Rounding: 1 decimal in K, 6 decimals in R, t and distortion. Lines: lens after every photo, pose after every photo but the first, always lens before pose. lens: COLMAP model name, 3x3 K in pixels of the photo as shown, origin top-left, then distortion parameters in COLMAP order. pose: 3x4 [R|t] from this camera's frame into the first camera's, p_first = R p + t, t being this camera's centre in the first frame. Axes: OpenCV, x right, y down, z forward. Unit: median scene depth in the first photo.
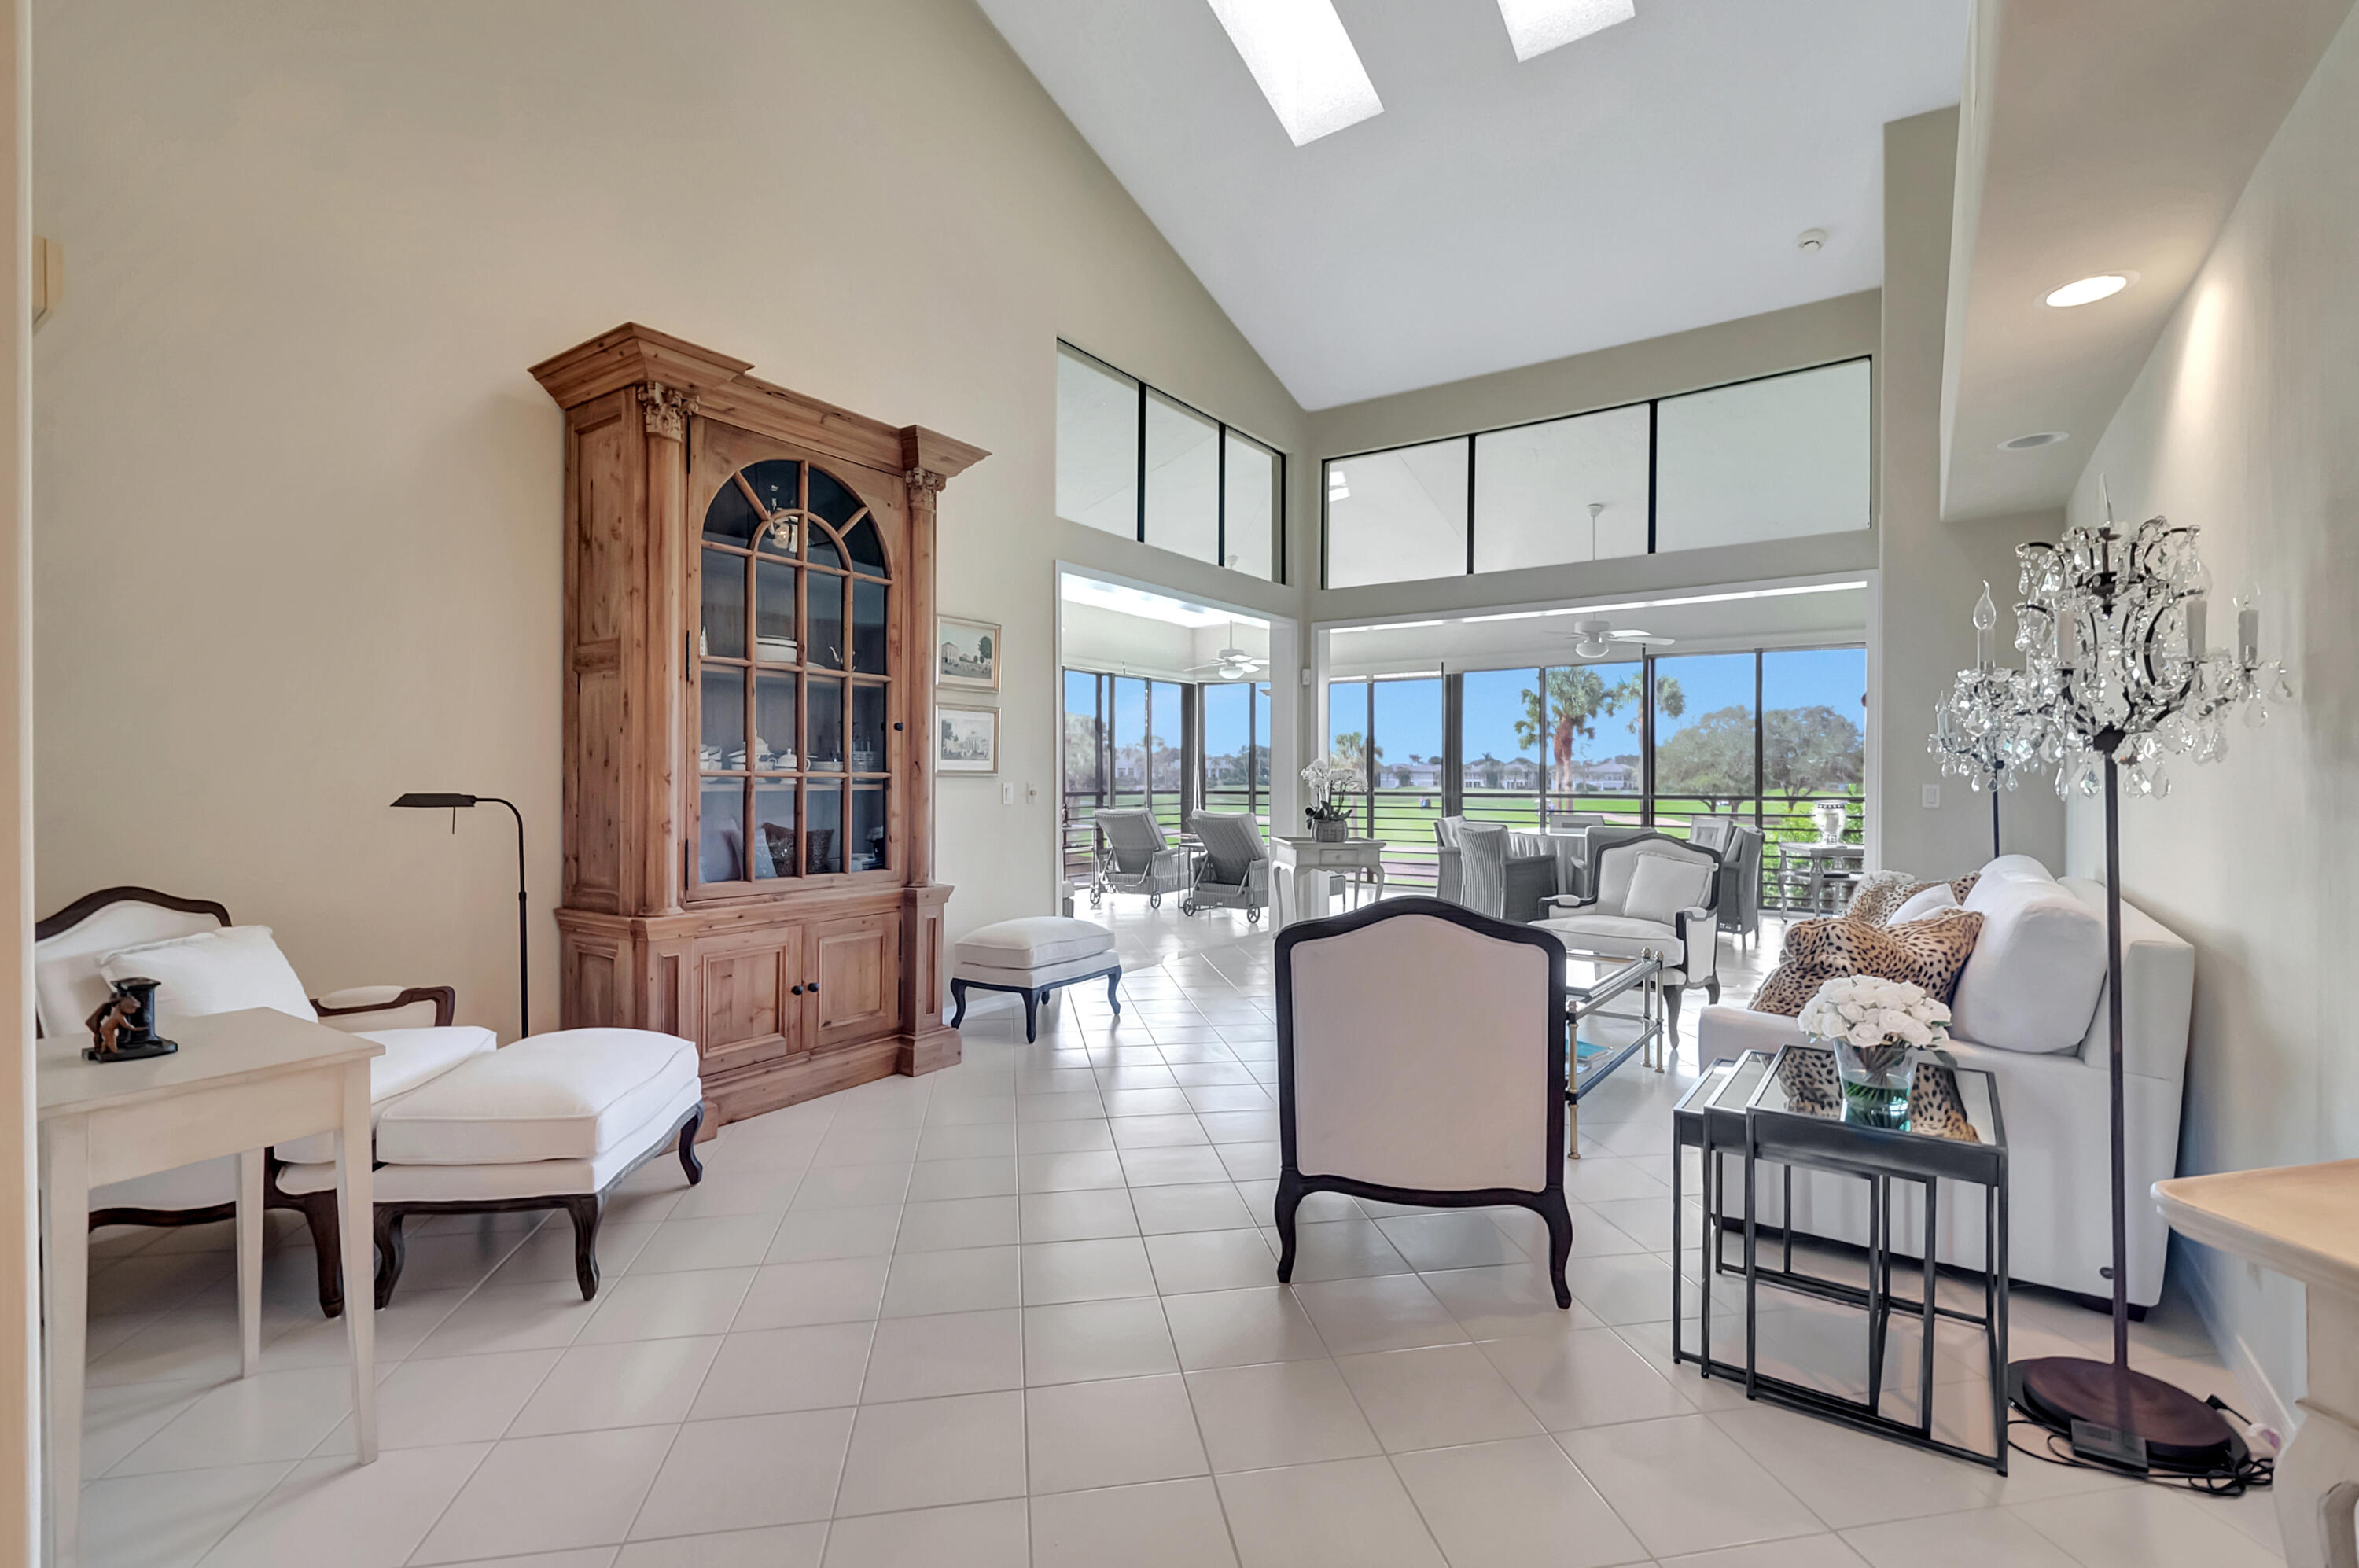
lens RADIAL K [[1061.0, 0, 1187.4], [0, 1061.0, 768.4], [0, 0, 1]] dist [-0.003660, -0.000837]
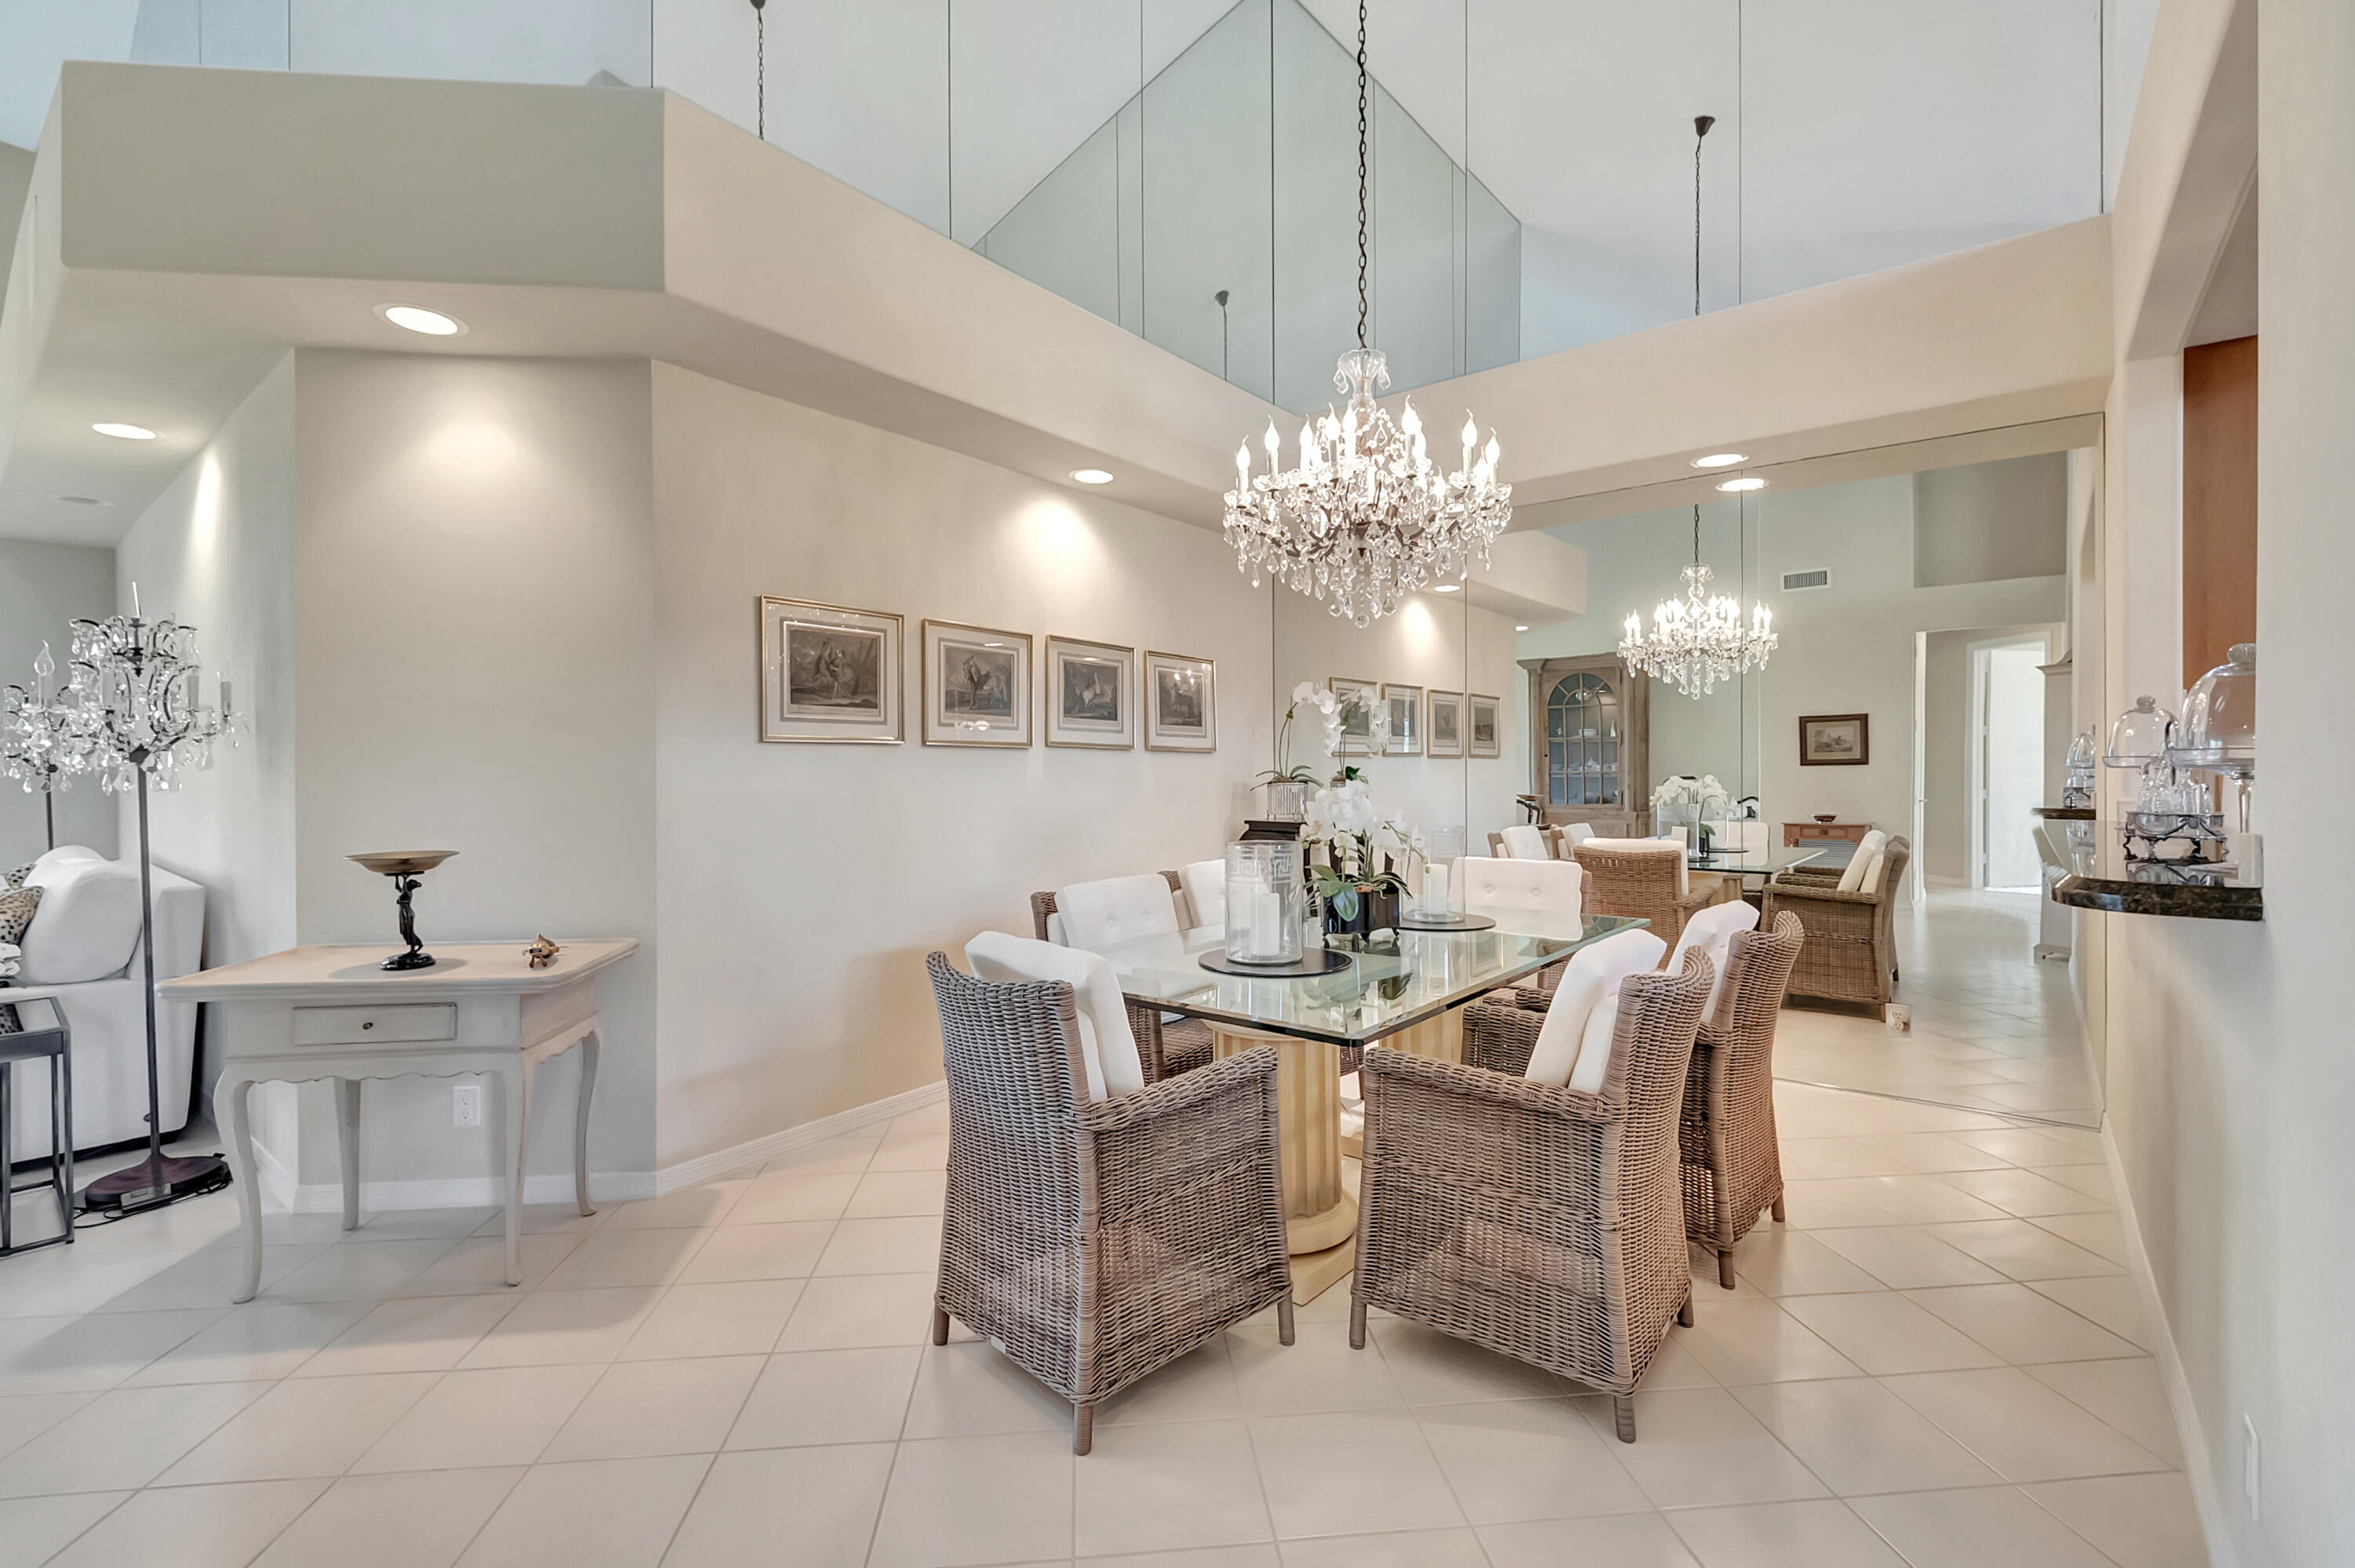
lens RADIAL K [[1059.1, 0, 1192.8], [0, 1059.1, 777.2], [0, 0, 1]] dist [-0.003660, -0.000837]
pose [[0.086945, -0.009619, 0.996167, -0.520682], [0.000309, 0.999954, 0.009629, -0.009722], [-0.996213, -0.000530, 0.086944, -0.654968]]
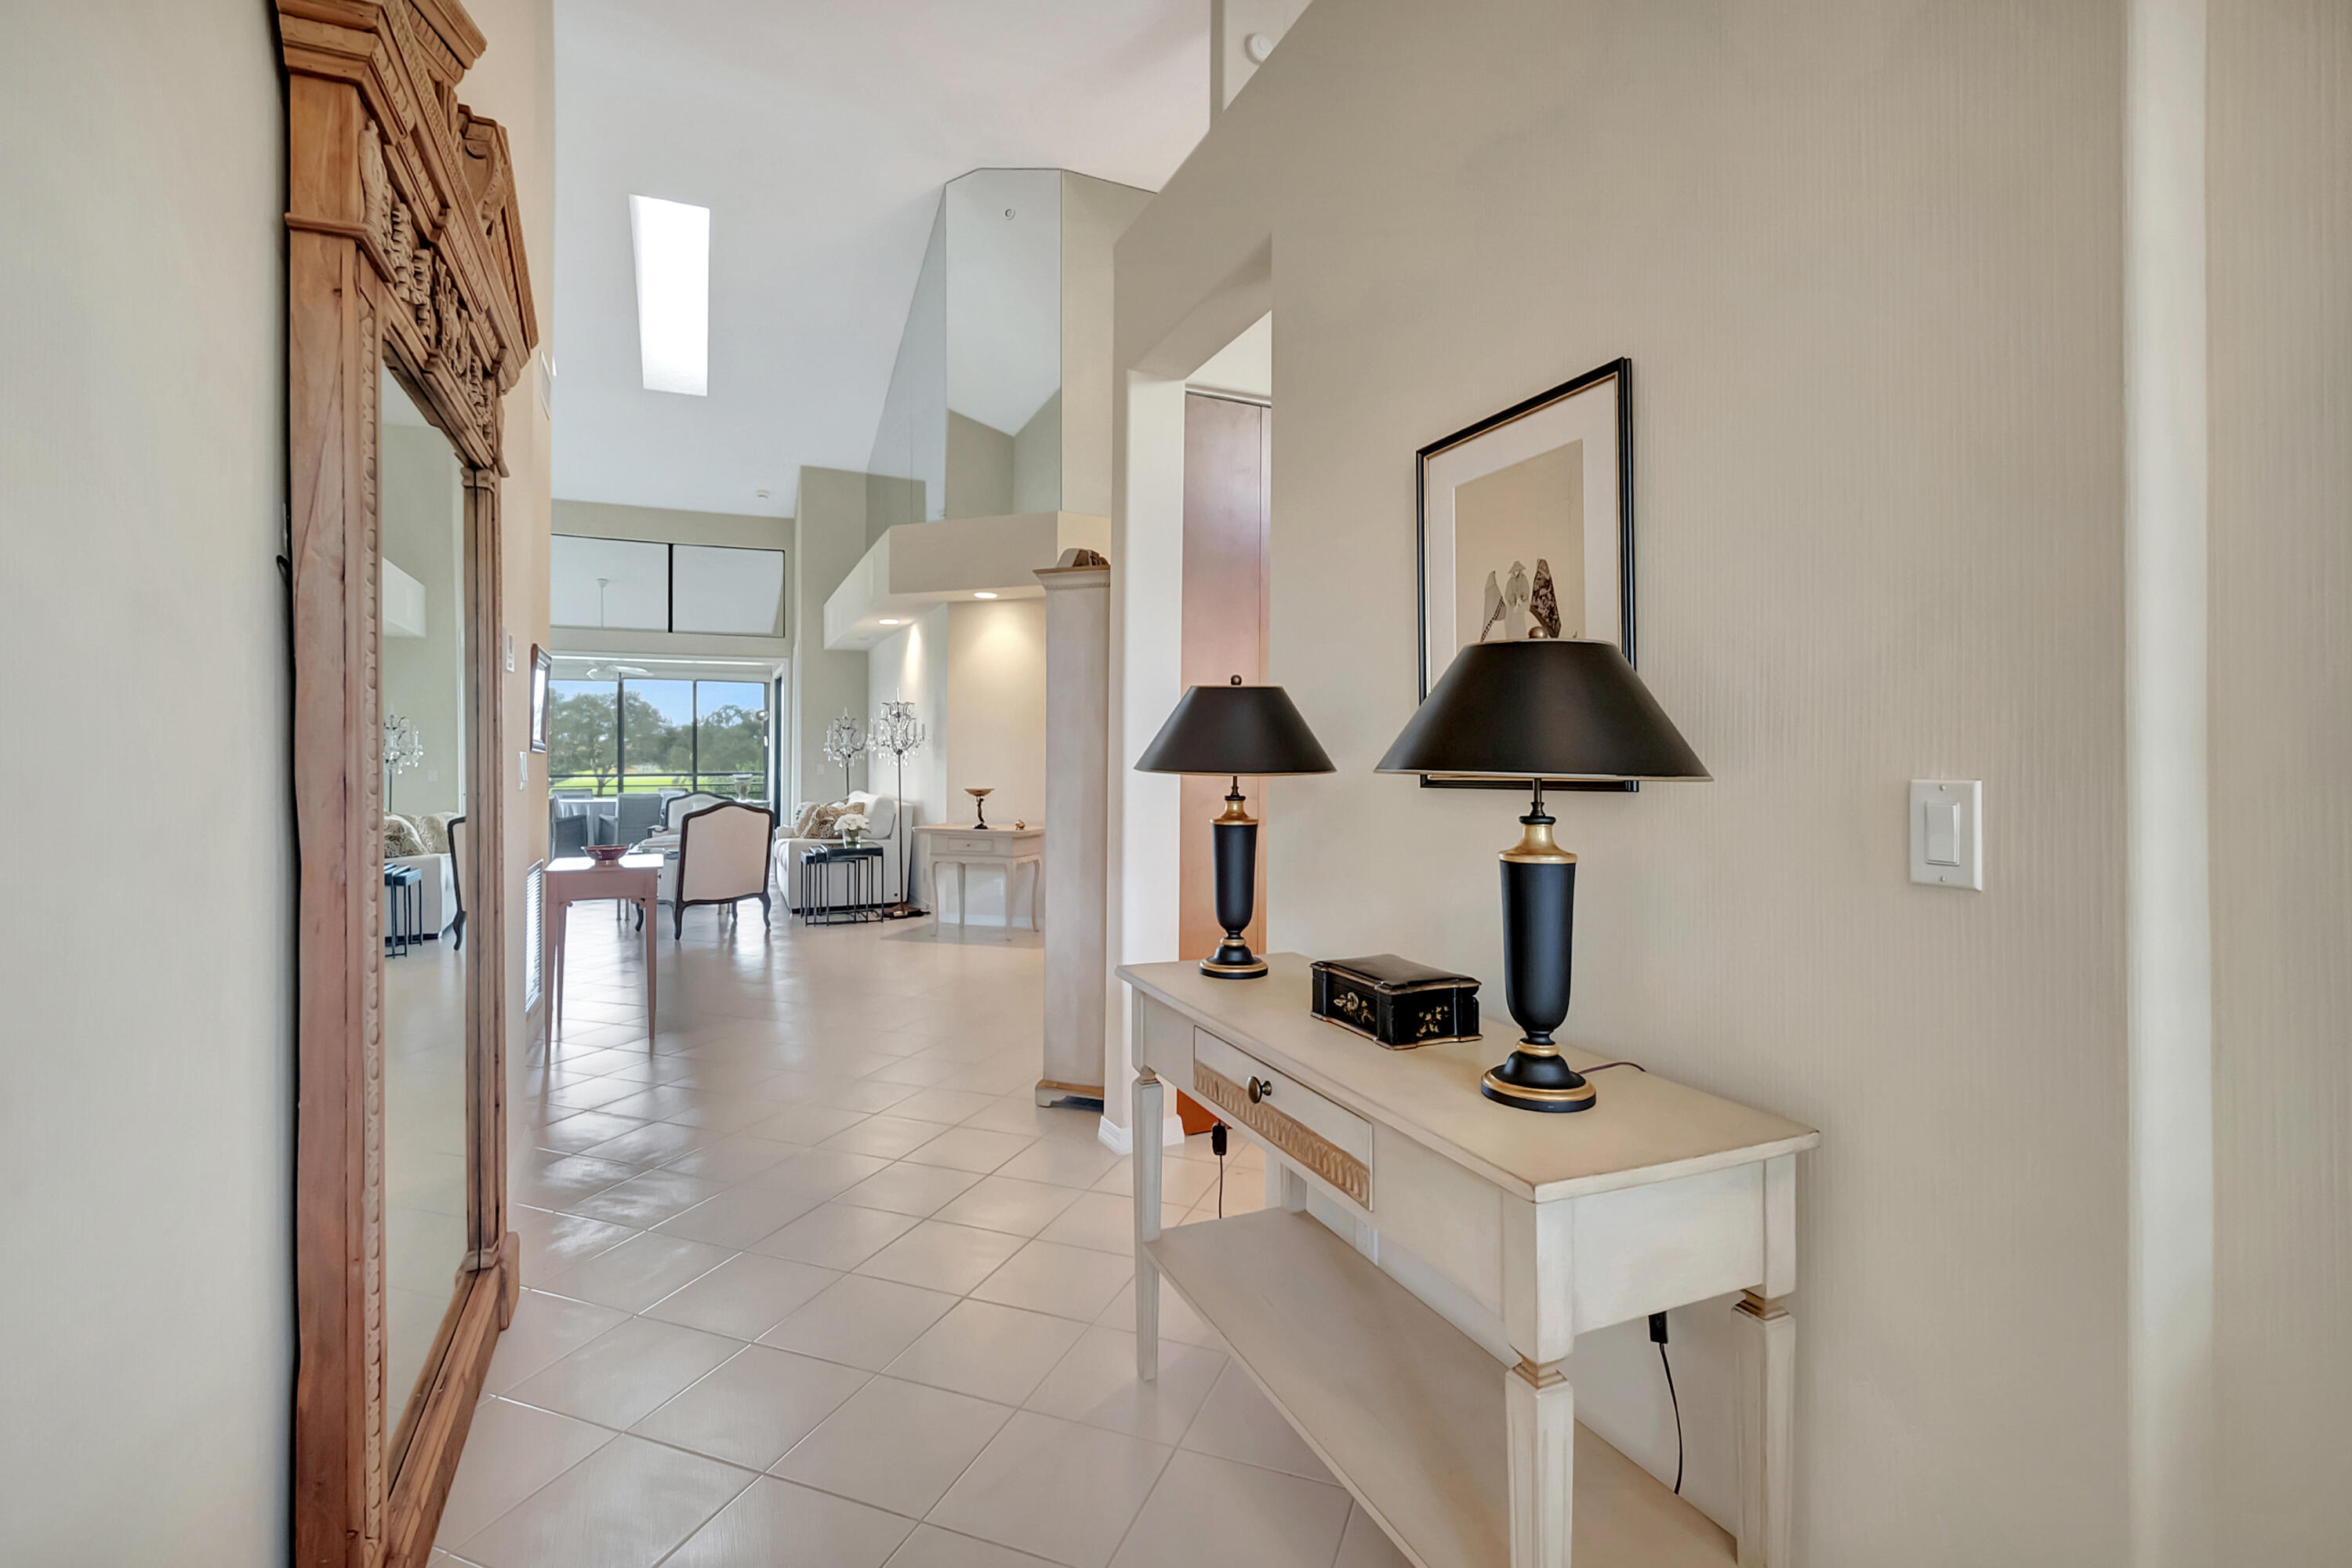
lens RADIAL K [[1057.9, 0, 1198.3], [0, 1057.9, 744.5], [0, 0, 1]] dist [-0.003660, -0.000837]
pose [[0.505034, 0.004297, 0.863089, -2.078731], [0.000989, 0.999984, -0.005557, -0.034342], [-0.863099, 0.003660, 0.505022, -2.071119]]
